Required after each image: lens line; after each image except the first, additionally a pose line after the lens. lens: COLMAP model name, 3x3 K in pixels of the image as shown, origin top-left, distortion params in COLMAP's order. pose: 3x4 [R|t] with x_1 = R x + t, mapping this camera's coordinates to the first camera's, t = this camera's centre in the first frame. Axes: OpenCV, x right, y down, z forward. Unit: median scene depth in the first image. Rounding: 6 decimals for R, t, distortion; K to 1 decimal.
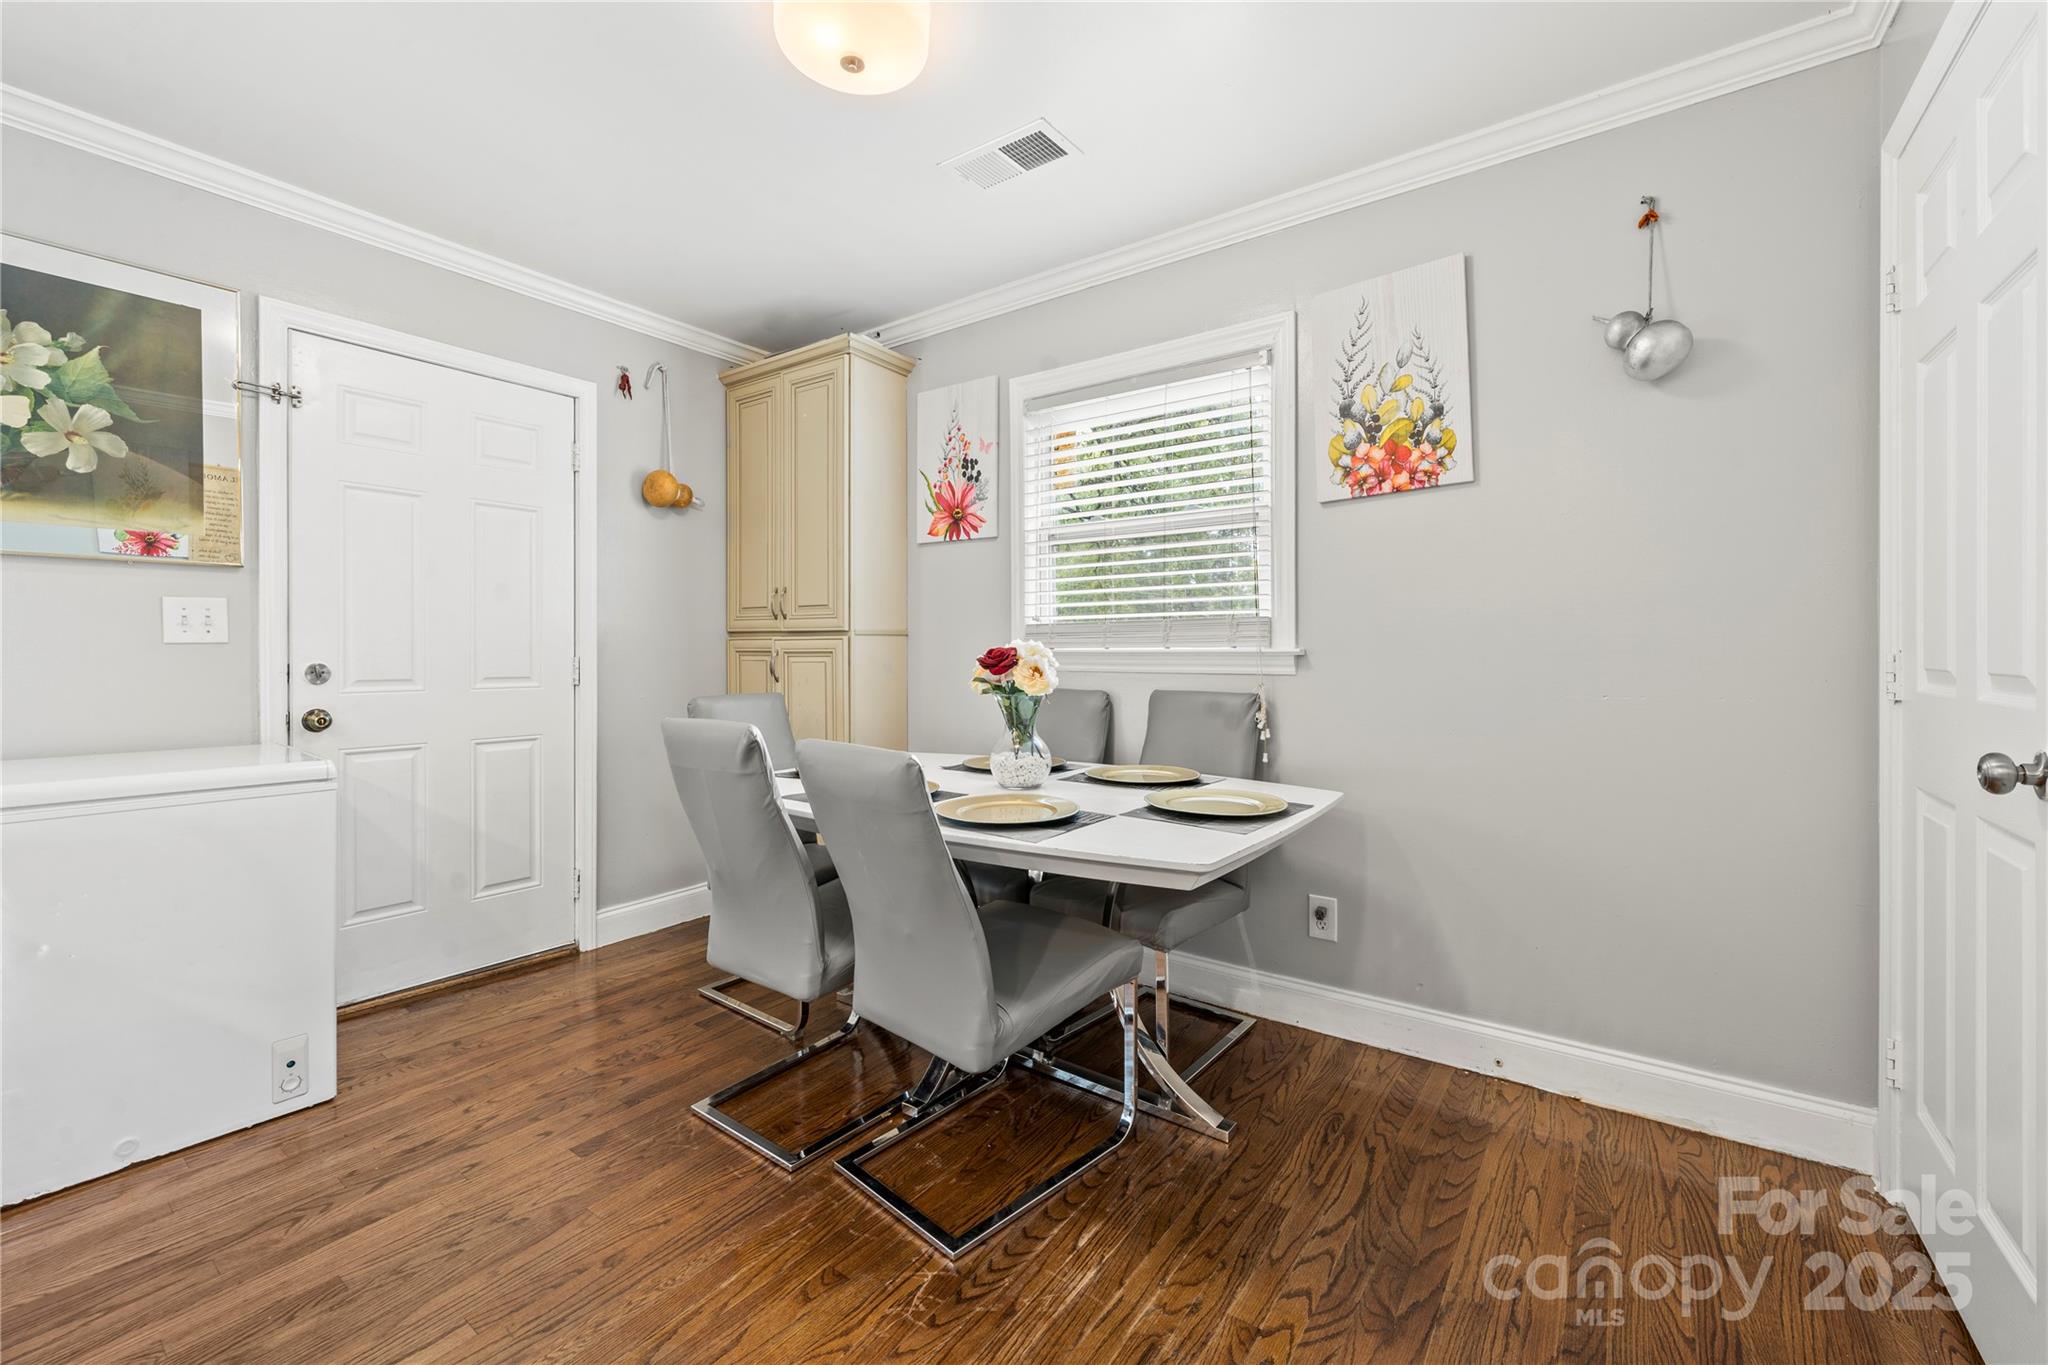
lens RADIAL K [[831.9, 0, 1030.2], [0, 831.9, 657.1], [0, 0, 1]] dist [0.001045, 0.000385]
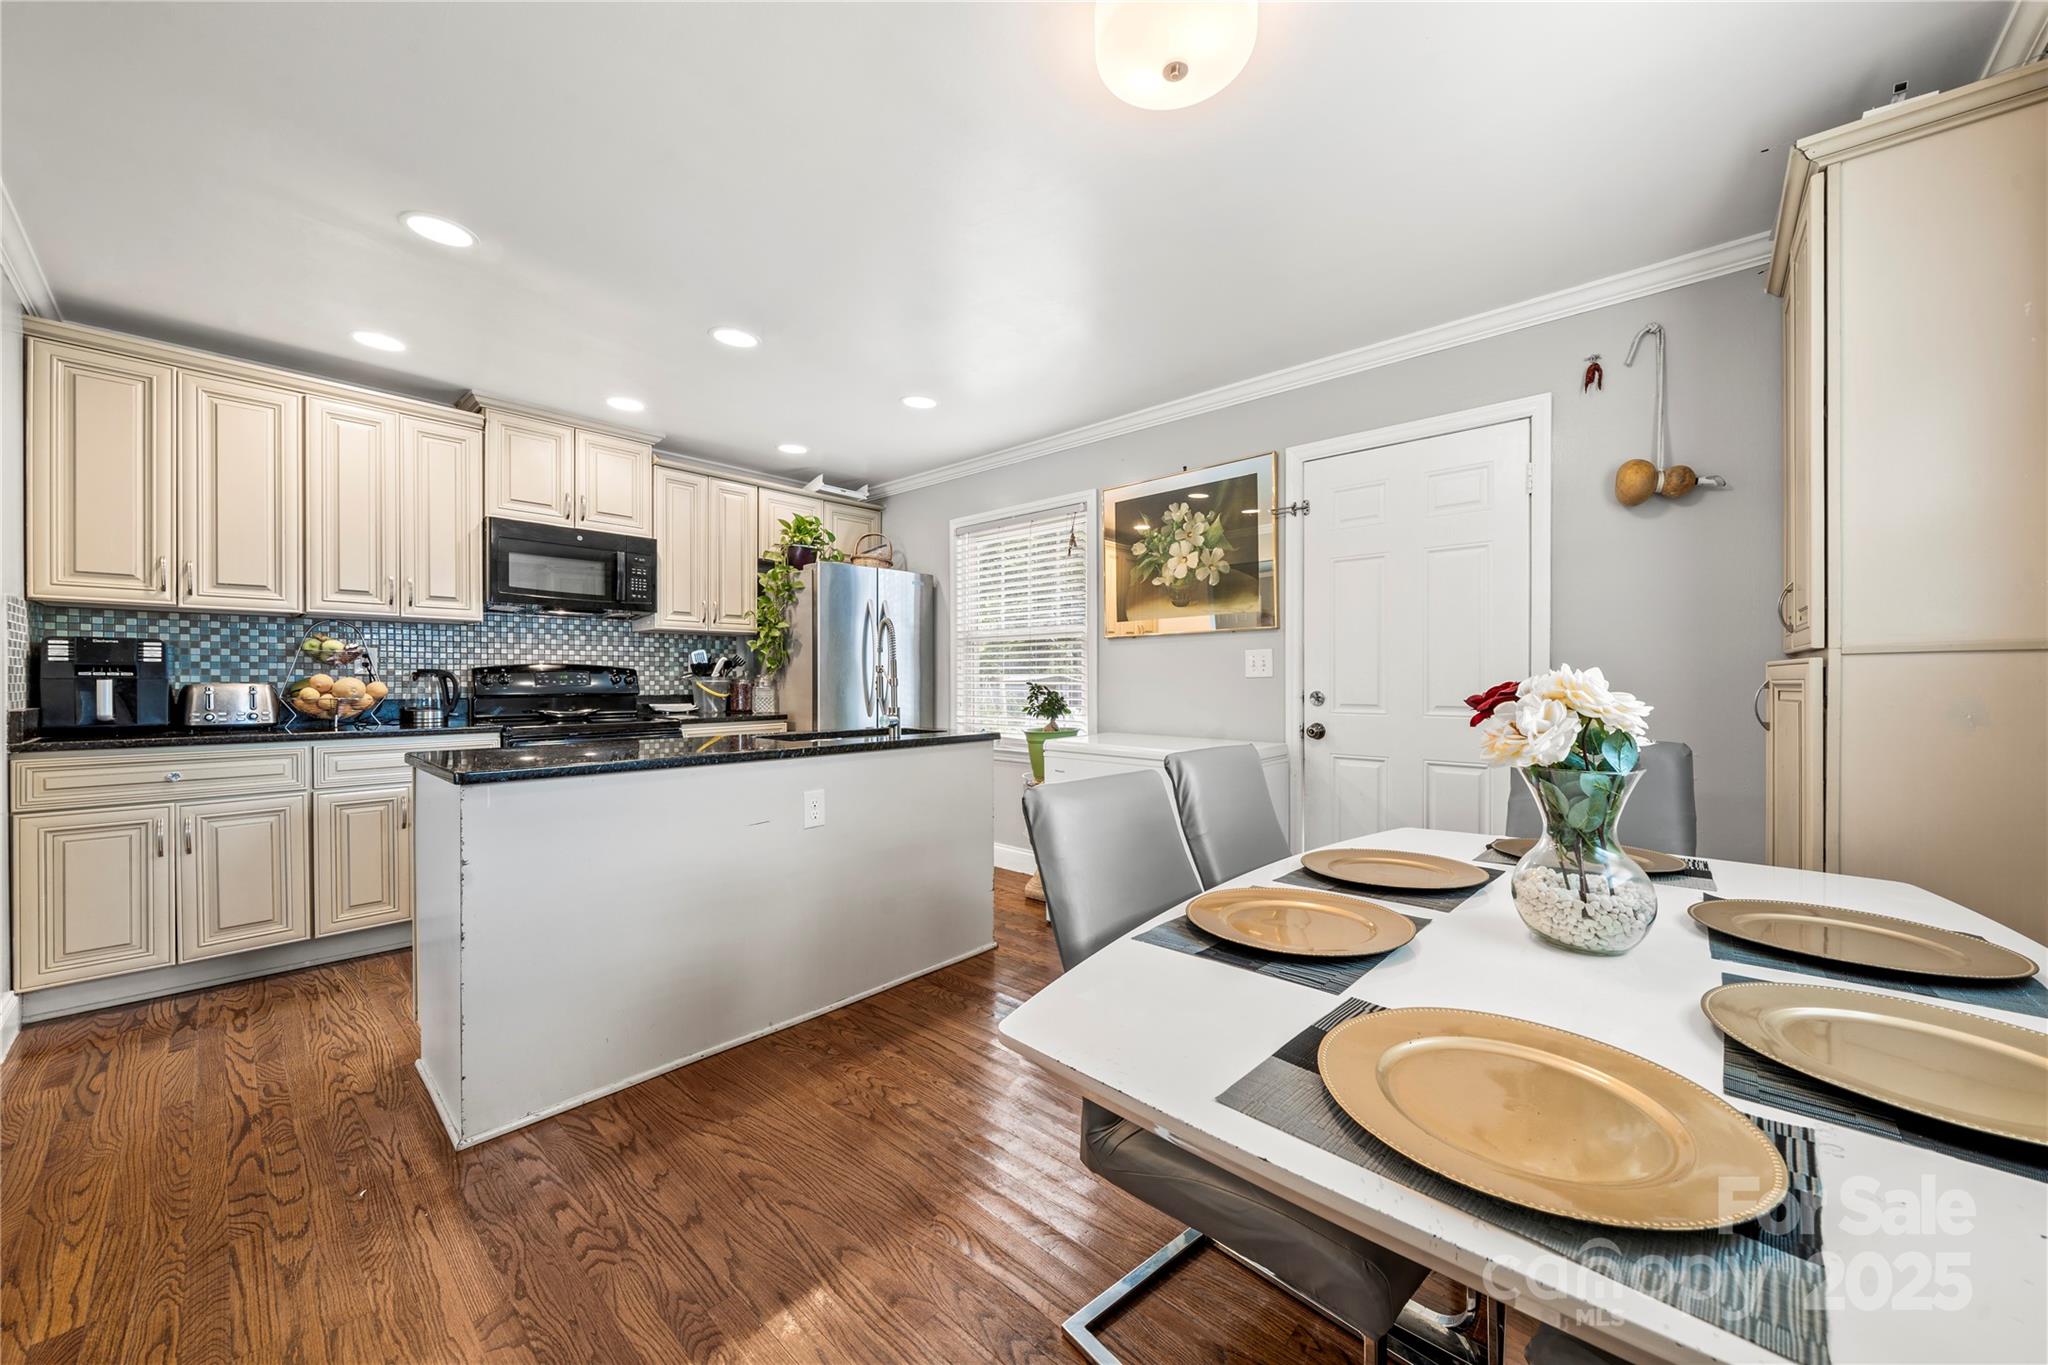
lens RADIAL K [[745.0, 0, 1023.3], [0, 745.0, 682.0], [0, 0, 1]] dist [-0.008592, 0.000315]
pose [[-0.117213, 0.004857, -0.993095, 0.487962], [-0.002843, 0.999982, 0.005226, -0.013371], [0.993103, 0.003436, -0.117198, 0.690097]]
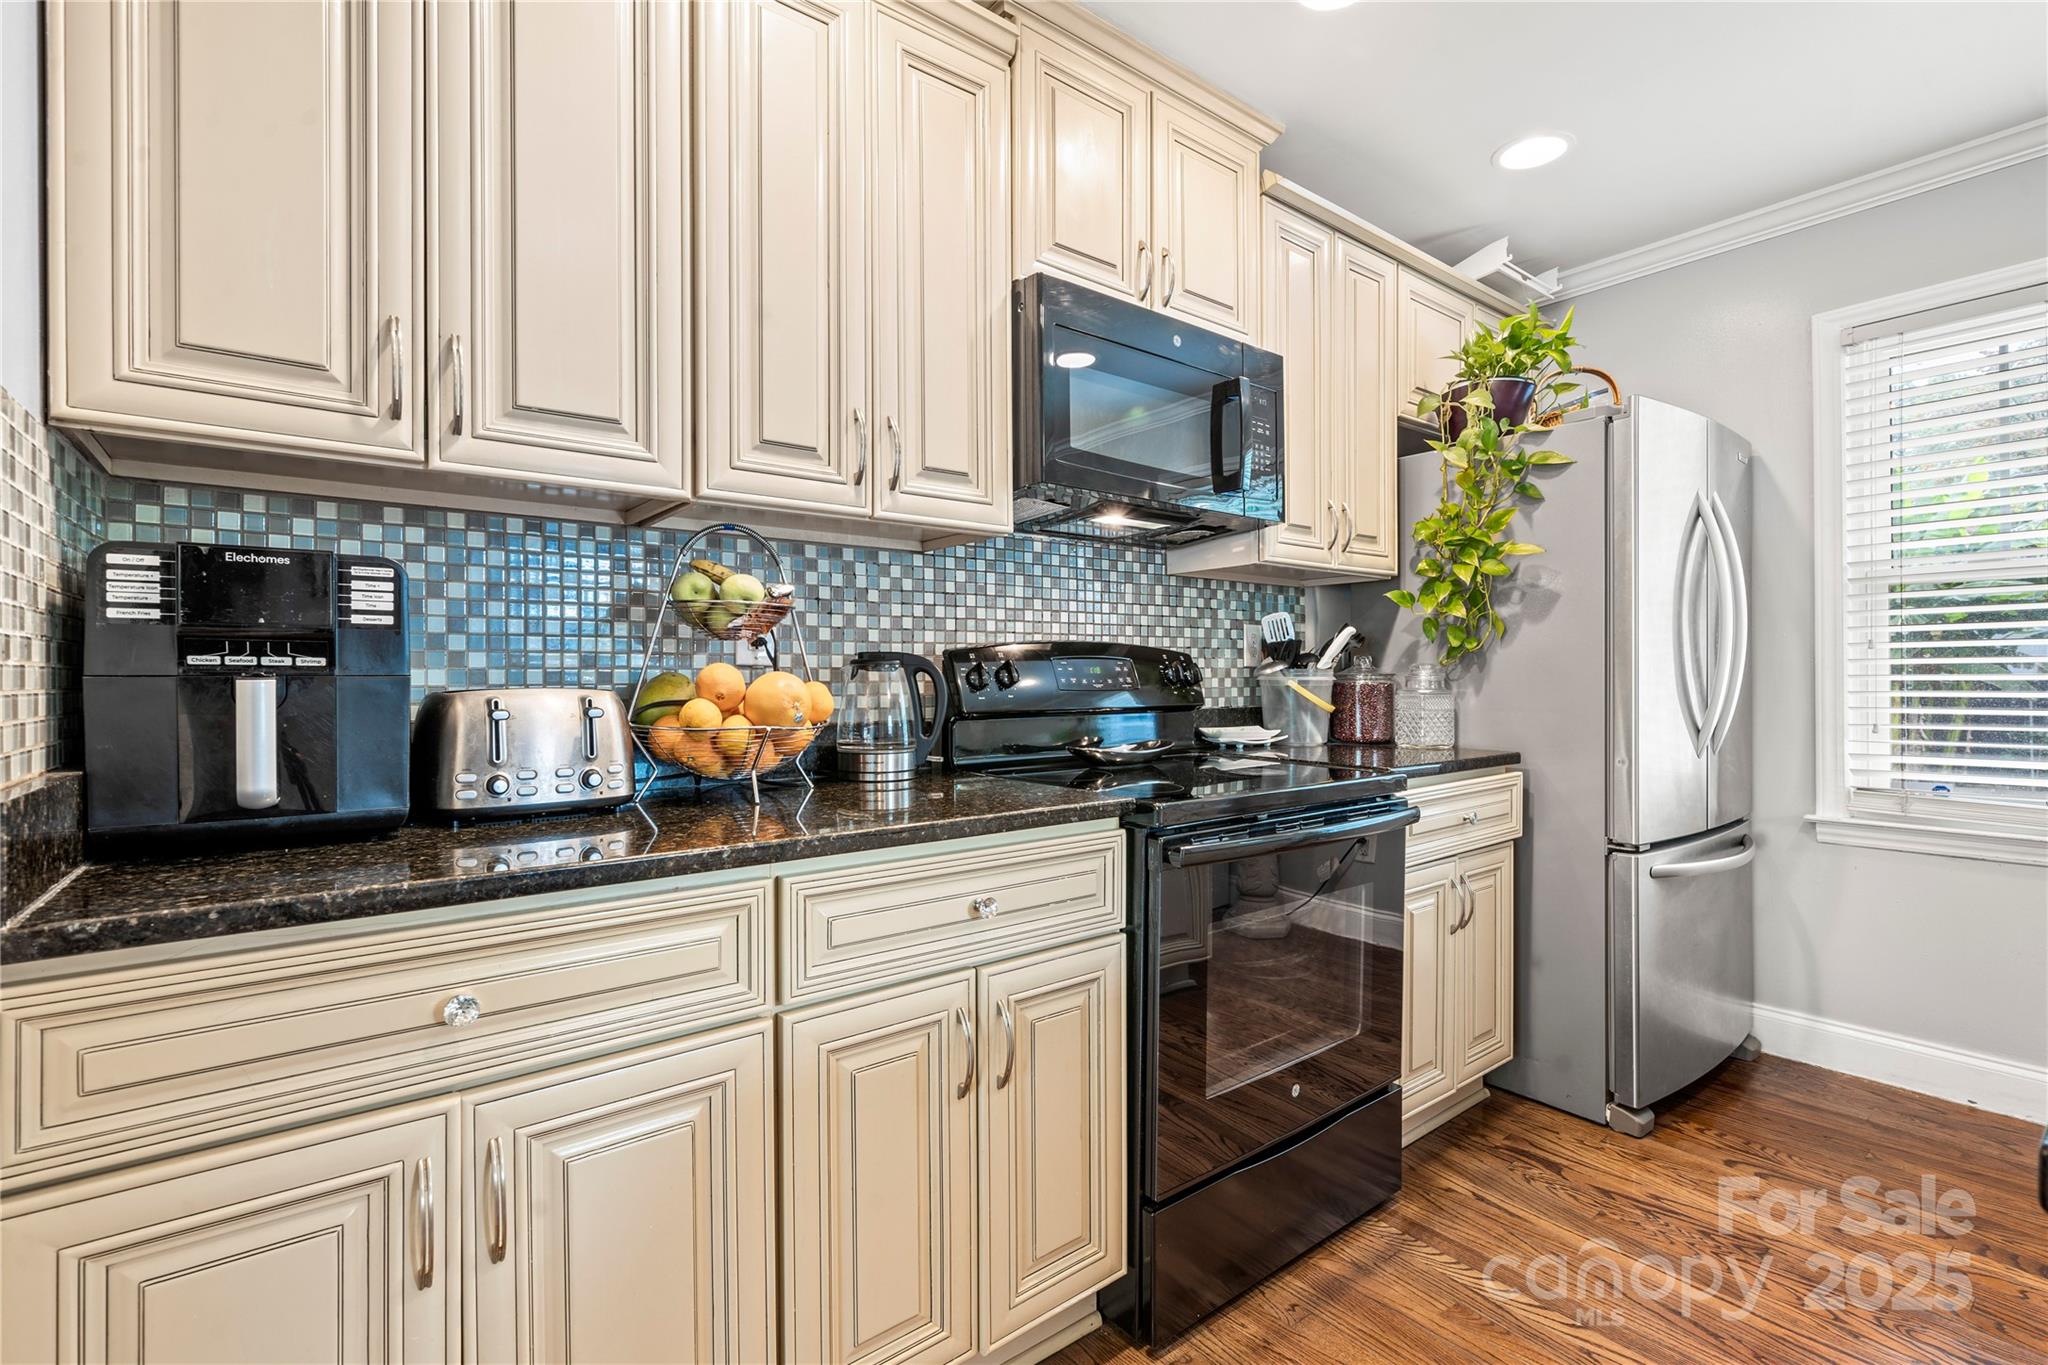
lens RADIAL K [[932.7, 0, 1008.9], [0, 932.7, 673.2], [0, 0, 1]] dist [-0.002803, -0.000051]
pose [[-0.292261, -0.002793, -0.956334, -0.123968], [0.003884, 0.999984, -0.004107, -0.006668], [0.956331, -0.004914, -0.292246, -0.330323]]
